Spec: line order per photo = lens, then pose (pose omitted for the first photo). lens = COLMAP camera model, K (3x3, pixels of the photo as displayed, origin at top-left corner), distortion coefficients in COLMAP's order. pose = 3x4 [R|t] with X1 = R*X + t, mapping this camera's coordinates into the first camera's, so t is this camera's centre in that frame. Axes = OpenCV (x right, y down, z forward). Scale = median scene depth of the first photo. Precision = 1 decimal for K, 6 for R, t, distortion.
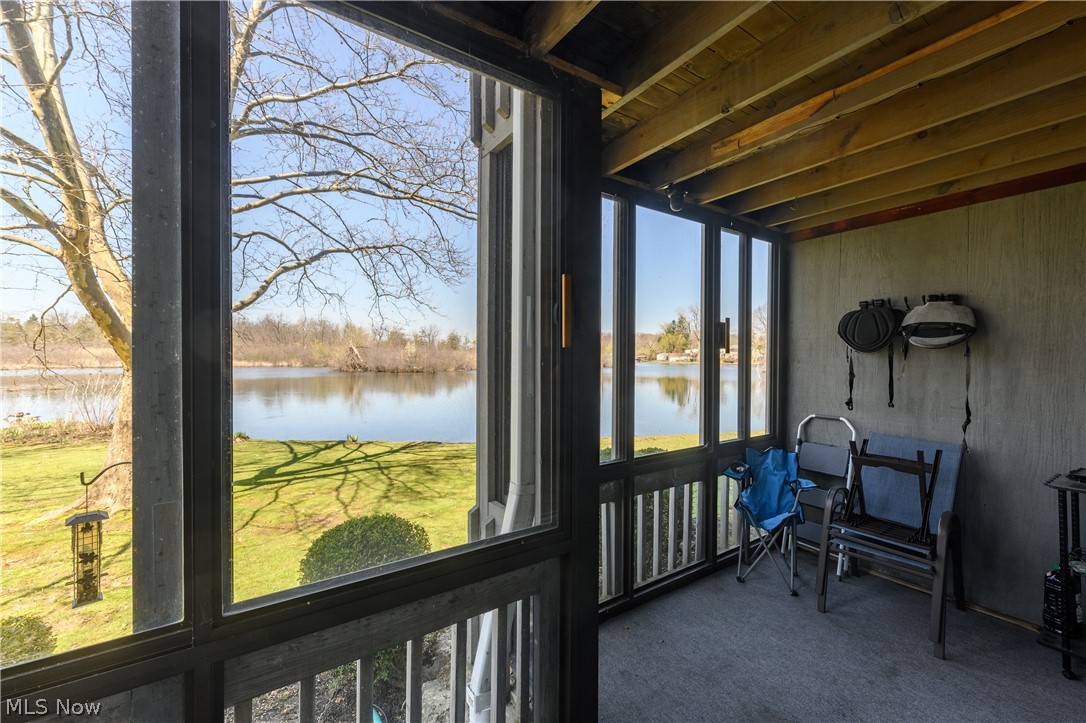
lens RADIAL K [[434.3, 0, 545.2], [0, 434.3, 354.0], [0, 0, 1]] dist [0.002262, -0.000265]
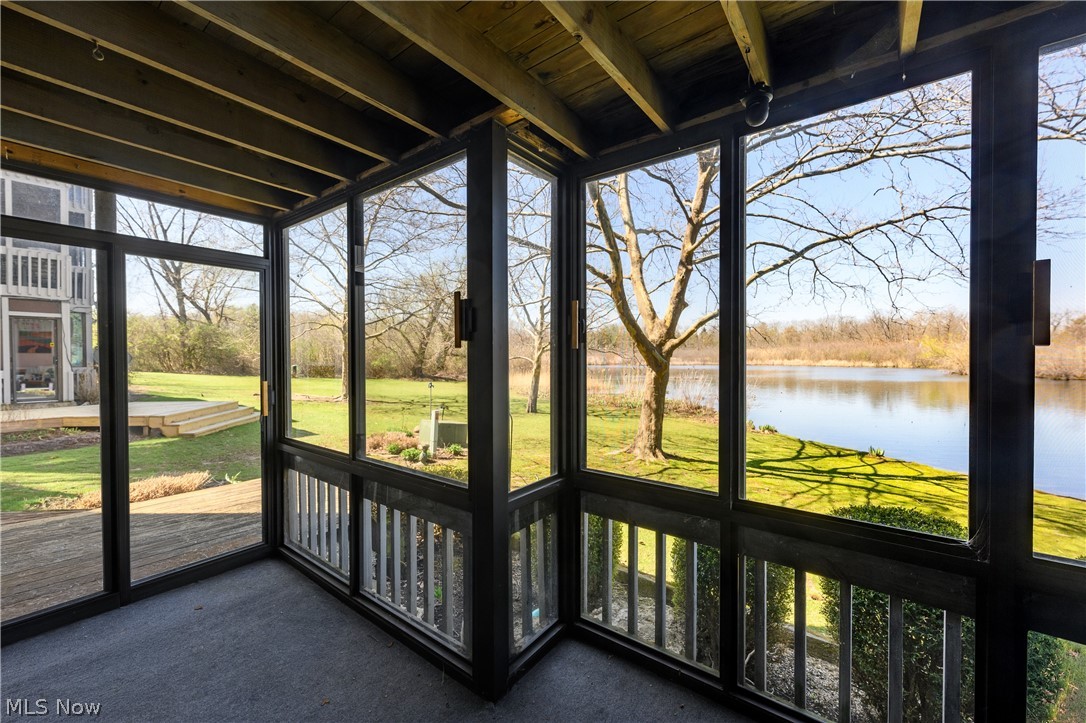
lens RADIAL K [[434.3, 0, 535.3], [0, 434.3, 368.9], [0, 0, 1]] dist [0.002262, -0.000265]
pose [[0.303217, 0.026116, -0.952564, 0.251755], [0.007321, 0.999531, 0.029734, -0.000511], [0.952893, -0.015989, 0.302884, 0.153627]]
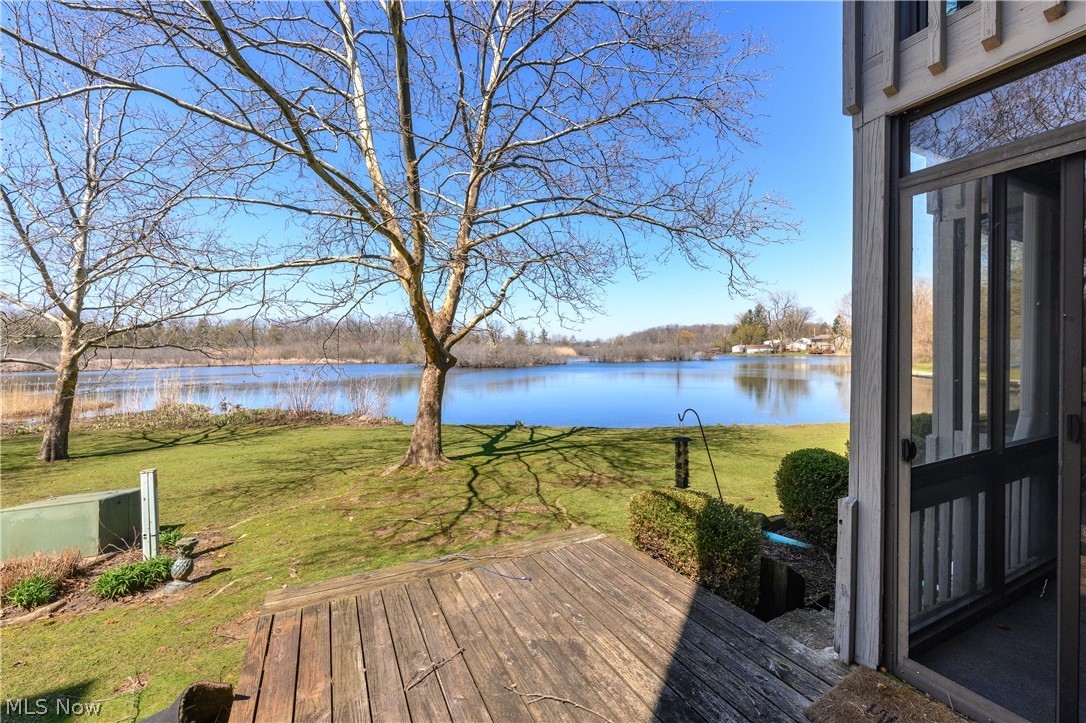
lens RADIAL K [[434.3, 0, 535.9], [0, 434.3, 360.9], [0, 0, 1]] dist [0.002262, -0.000265]
pose [[0.987611, -0.011836, -0.156473, -0.353347], [0.016292, 0.999496, 0.027228, -0.002532], [0.156072, -0.029440, 0.987307, -0.202502]]
